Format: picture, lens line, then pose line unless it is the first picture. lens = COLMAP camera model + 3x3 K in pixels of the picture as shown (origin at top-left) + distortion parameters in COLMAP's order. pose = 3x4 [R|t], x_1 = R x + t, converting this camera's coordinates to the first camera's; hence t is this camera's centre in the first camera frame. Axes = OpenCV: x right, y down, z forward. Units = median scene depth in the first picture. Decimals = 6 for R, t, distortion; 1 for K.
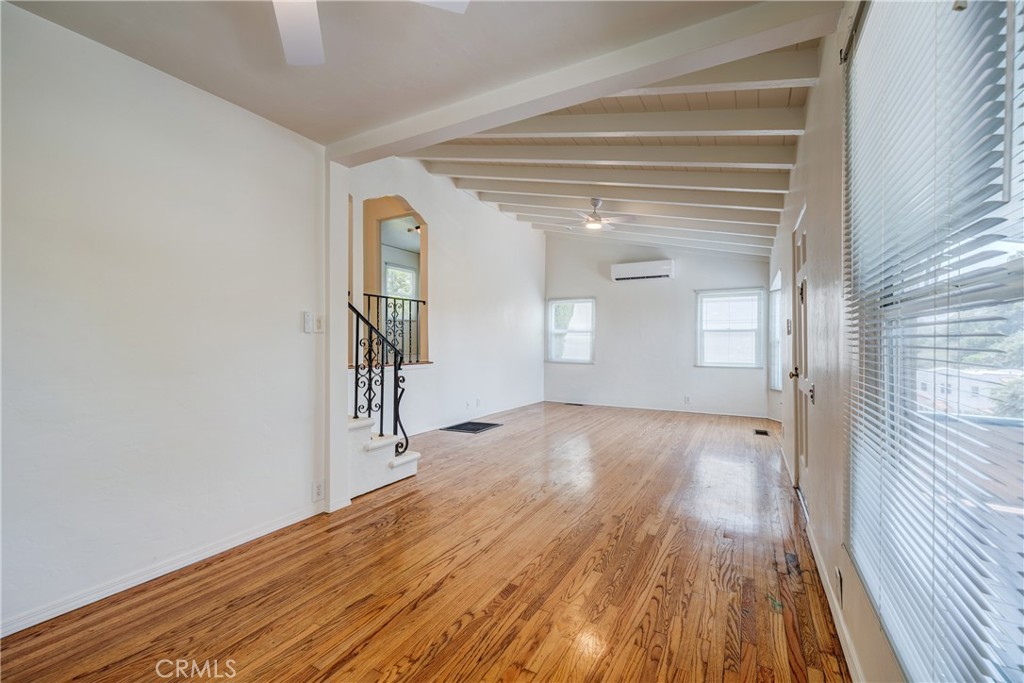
lens RADIAL K [[444.8, 0, 511.5], [0, 444.8, 344.5], [0, 0, 1]] dist [0.001758, -0.000199]
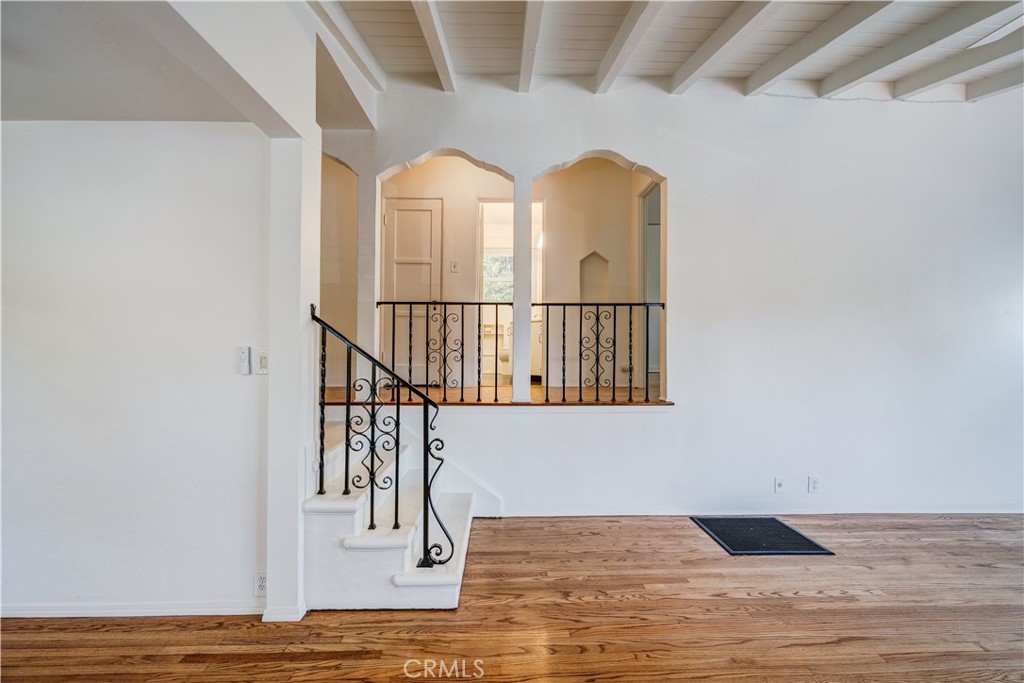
lens RADIAL K [[410.5, 0, 507.7], [0, 410.5, 345.8], [0, 0, 1]] dist [-0.003457, 0.000795]
pose [[0.498367, 0.003518, -0.866959, 0.329135], [-0.002053, 0.999994, 0.002877, -0.067259], [0.866964, 0.000346, 0.498371, 0.895864]]
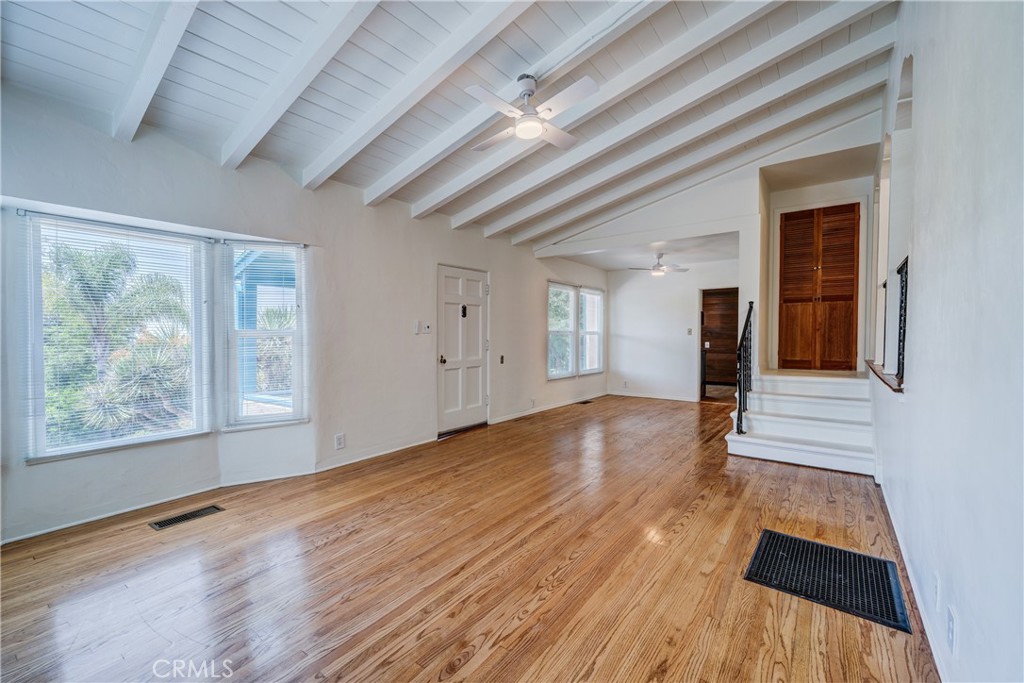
lens RADIAL K [[444.8, 0, 513.4], [0, 444.8, 341.4], [0, 0, 1]] dist [0.001758, -0.000199]
pose [[-0.990605, -0.003443, 0.136711, 0.206711], [-0.001277, 0.999872, 0.015925, -0.019350], [-0.136748, 0.015601, -0.990483, 2.509146]]
